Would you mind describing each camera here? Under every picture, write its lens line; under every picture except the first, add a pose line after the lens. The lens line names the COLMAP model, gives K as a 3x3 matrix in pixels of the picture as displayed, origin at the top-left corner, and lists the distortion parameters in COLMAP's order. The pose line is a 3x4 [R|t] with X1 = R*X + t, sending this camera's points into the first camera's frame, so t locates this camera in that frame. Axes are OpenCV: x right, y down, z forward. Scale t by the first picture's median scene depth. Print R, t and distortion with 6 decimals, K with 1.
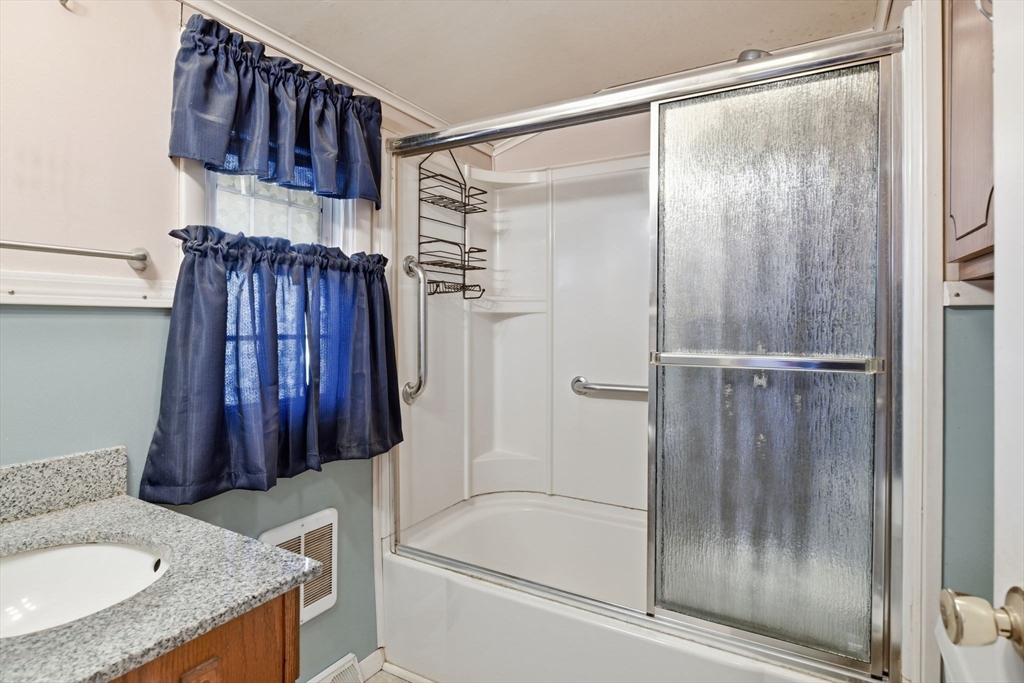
lens RADIAL K [[519.7, 0, 530.7], [0, 519.7, 318.5], [0, 0, 1]] dist [-0.011297, 0.002672]
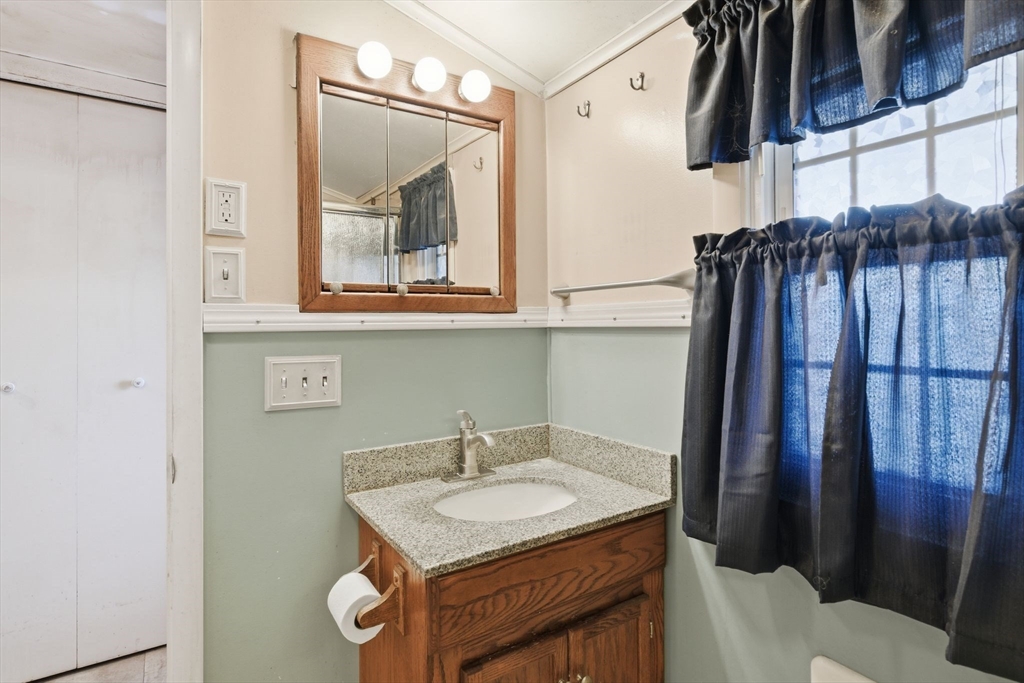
lens RADIAL K [[519.7, 0, 512.7], [0, 519.7, 336.2], [0, 0, 1]] dist [-0.011297, 0.002672]
pose [[-0.460682, 0.003358, -0.887559, 0.284554], [-0.004156, 0.999974, 0.005941, -0.007427], [0.887556, 0.006425, -0.460656, 1.031094]]
